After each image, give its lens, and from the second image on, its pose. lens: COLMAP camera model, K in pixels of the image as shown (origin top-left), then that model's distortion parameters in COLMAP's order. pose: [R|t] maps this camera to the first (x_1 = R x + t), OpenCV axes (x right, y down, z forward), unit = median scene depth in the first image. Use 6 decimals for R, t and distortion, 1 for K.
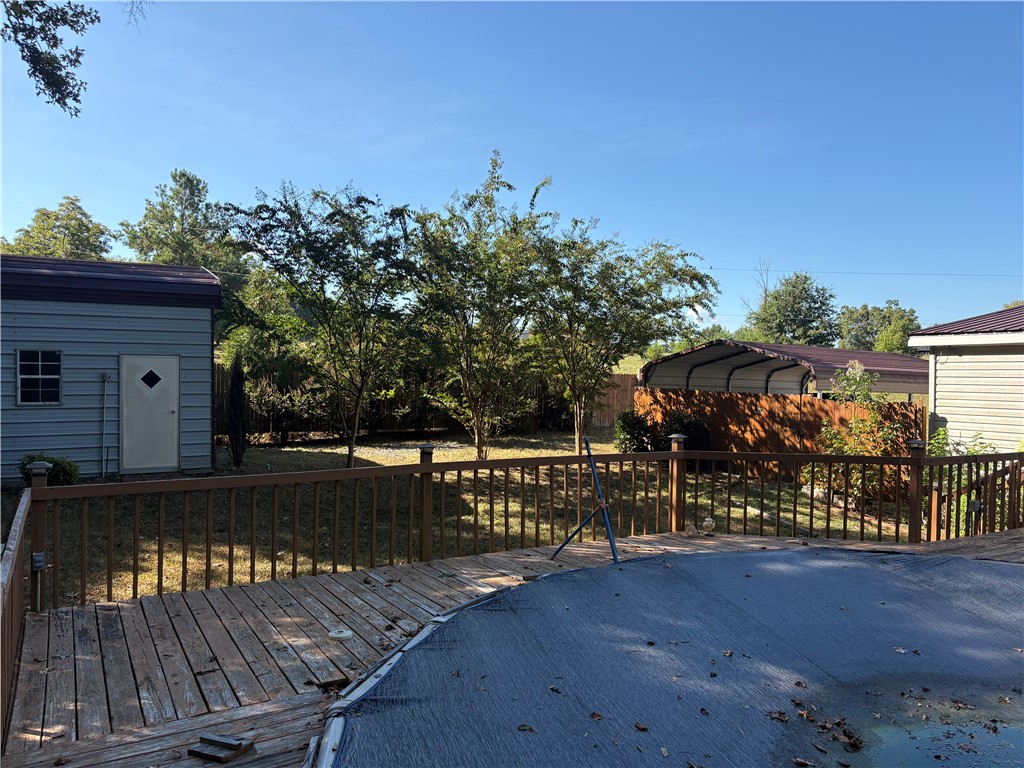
lens RADIAL K [[768.8, 0, 511.7], [0, 768.8, 382.7], [0, 0, 1]] dist [0.008780, 0.003755]
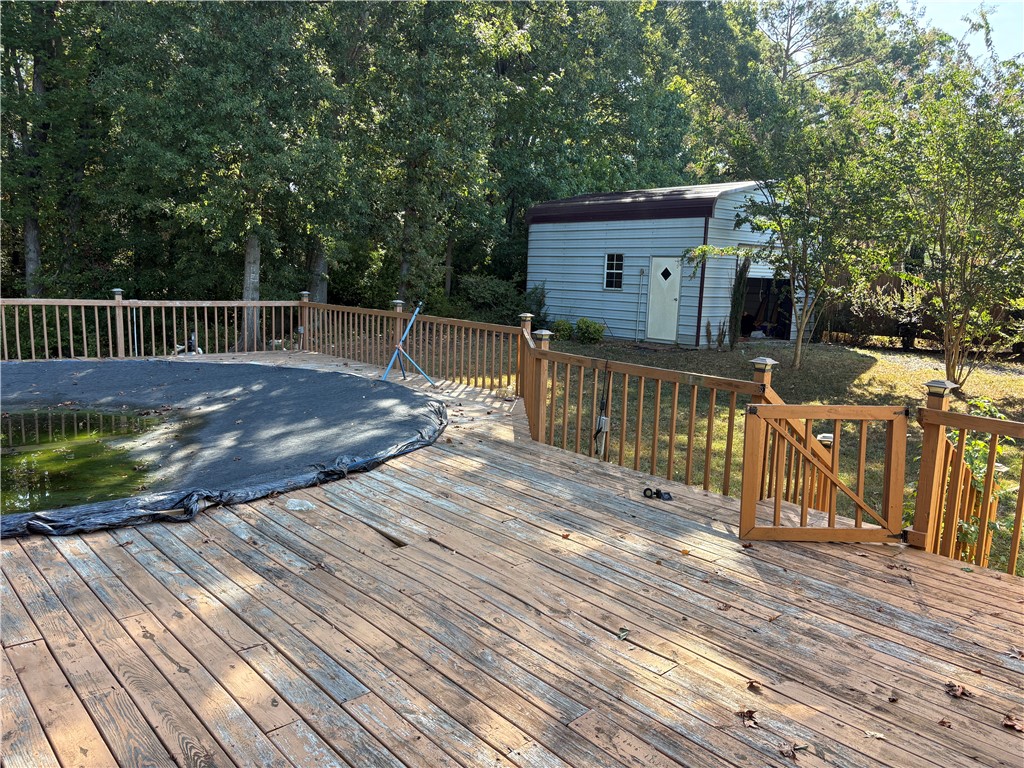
lens RADIAL K [[768.8, 0, 512.6], [0, 768.8, 384.4], [0, 0, 1]] dist [0.008780, 0.003755]
pose [[0.206953, 0.141711, -0.968033, 0.859467], [-0.043953, 0.989802, 0.135501, 0.016636], [0.977363, 0.014506, 0.211071, 0.475562]]
